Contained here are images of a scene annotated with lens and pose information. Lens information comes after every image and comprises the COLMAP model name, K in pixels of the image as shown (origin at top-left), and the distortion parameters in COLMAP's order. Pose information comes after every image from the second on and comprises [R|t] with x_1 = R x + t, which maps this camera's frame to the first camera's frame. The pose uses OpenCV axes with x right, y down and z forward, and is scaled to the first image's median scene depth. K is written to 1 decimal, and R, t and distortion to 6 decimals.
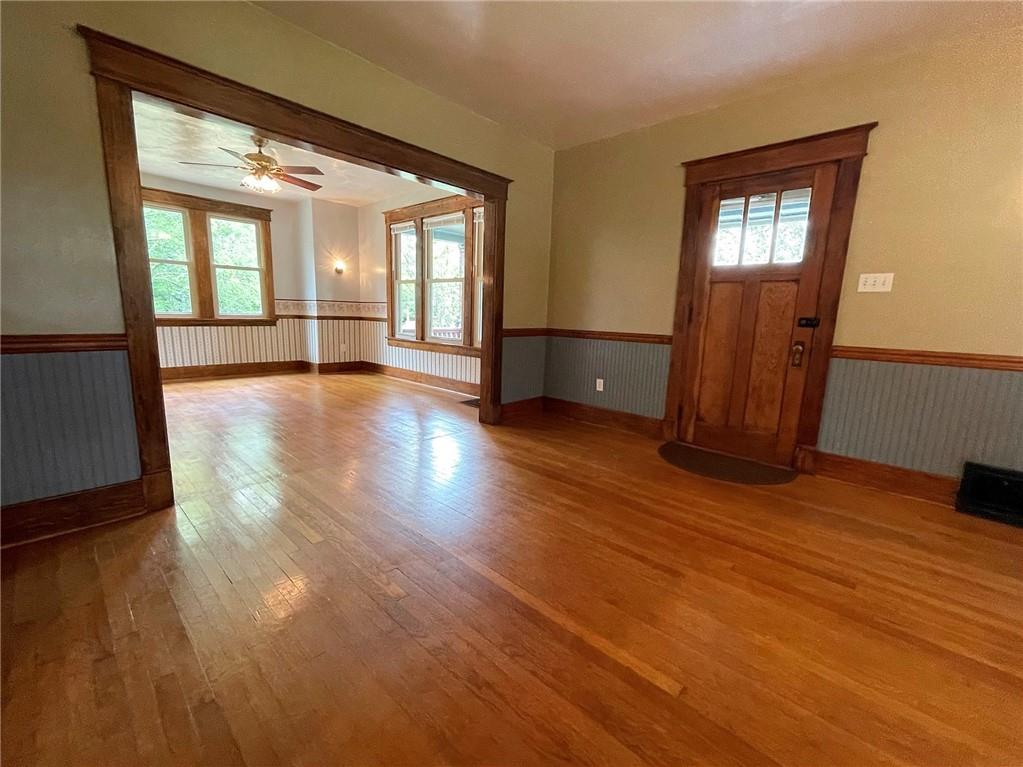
lens RADIAL K [[434.8, 0, 508.6], [0, 434.8, 384.4], [0, 0, 1]] dist [-0.001160, -0.000363]
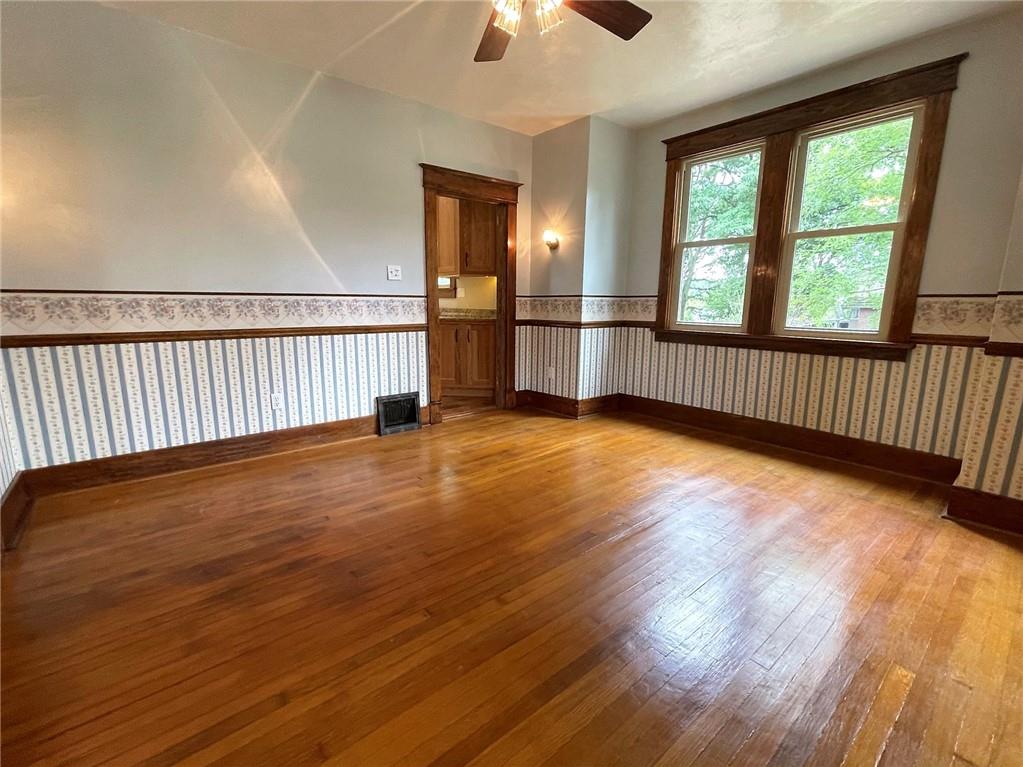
lens RADIAL K [[446.3, 0, 507.4], [0, 446.3, 386.6], [0, 0, 1]] dist [-0.002120, -0.000350]
pose [[-0.128991, 0.153837, -0.979641, -0.086311], [-0.179282, 0.967997, 0.175615, -0.135297], [0.975305, 0.198284, -0.097282, 0.778672]]
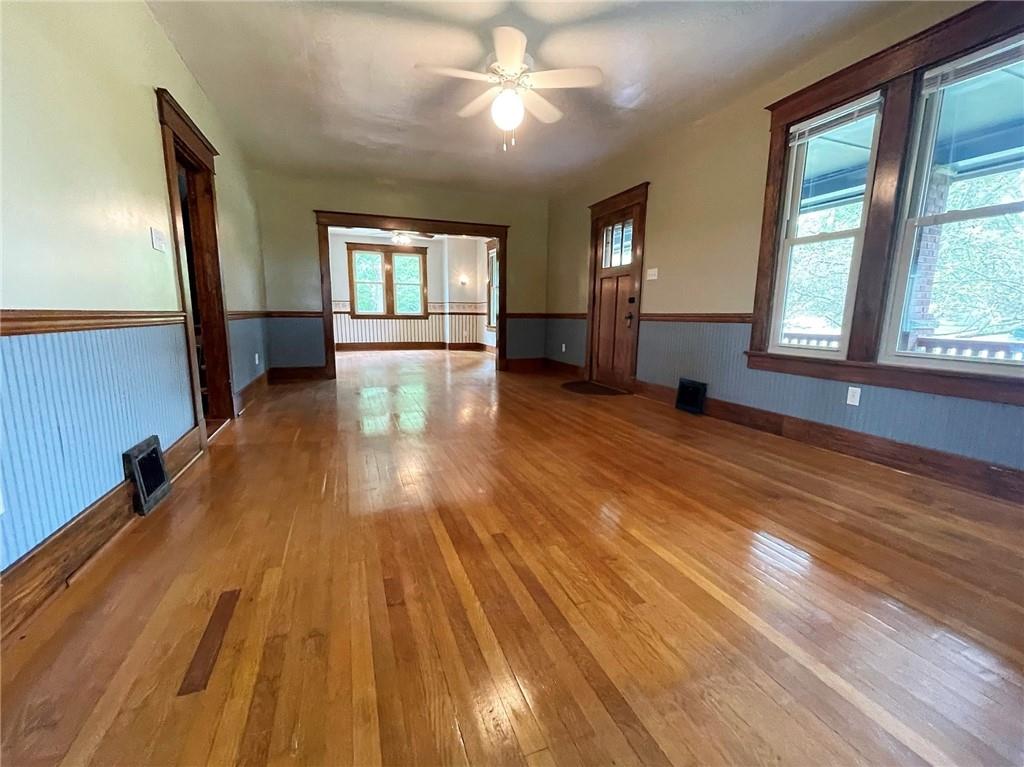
lens RADIAL K [[437.3, 0, 498.1], [0, 437.3, 380.5], [0, 0, 1]] dist [0.047061, -0.000182]
pose [[0.887148, 0.046297, -0.459156, 0.505853], [-0.056609, 0.998358, -0.008710, 0.101204], [0.457999, 0.033719, 0.888313, -0.348280]]
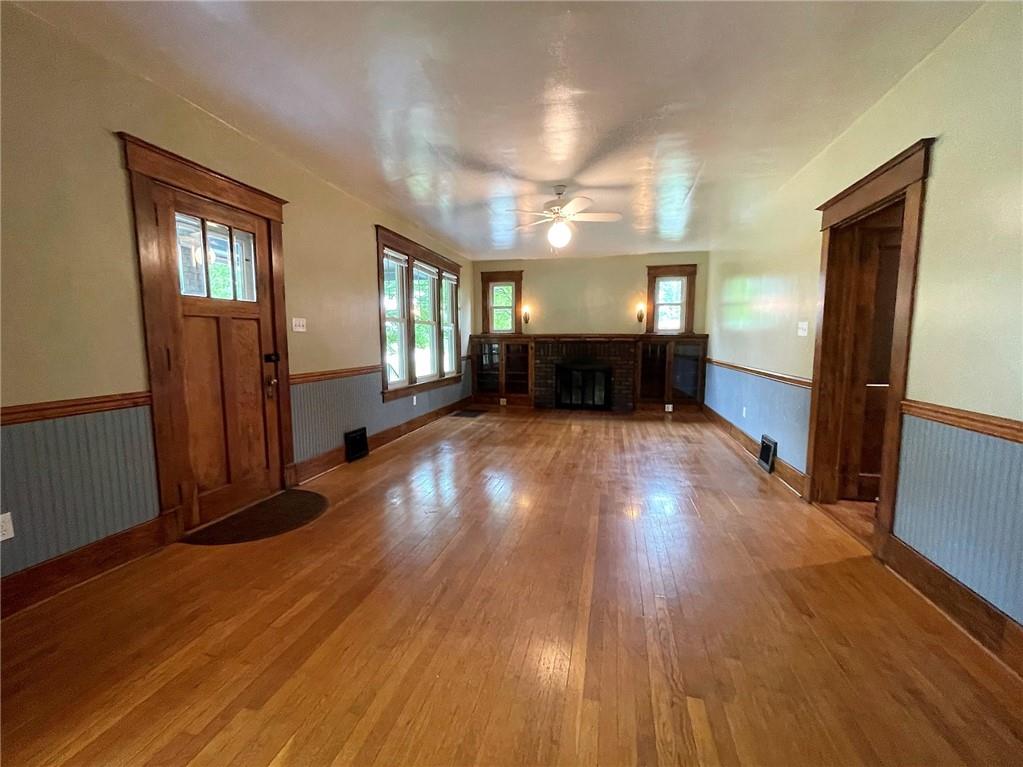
lens RADIAL K [[434.8, 0, 508.6], [0, 434.8, 384.4], [0, 0, 1]] dist [-0.001160, -0.000363]
pose [[-0.496206, -0.124462, 0.859238, -0.284455], [0.127541, 0.968485, 0.213941, -0.118198], [-0.858786, 0.215747, -0.464693, 0.503361]]
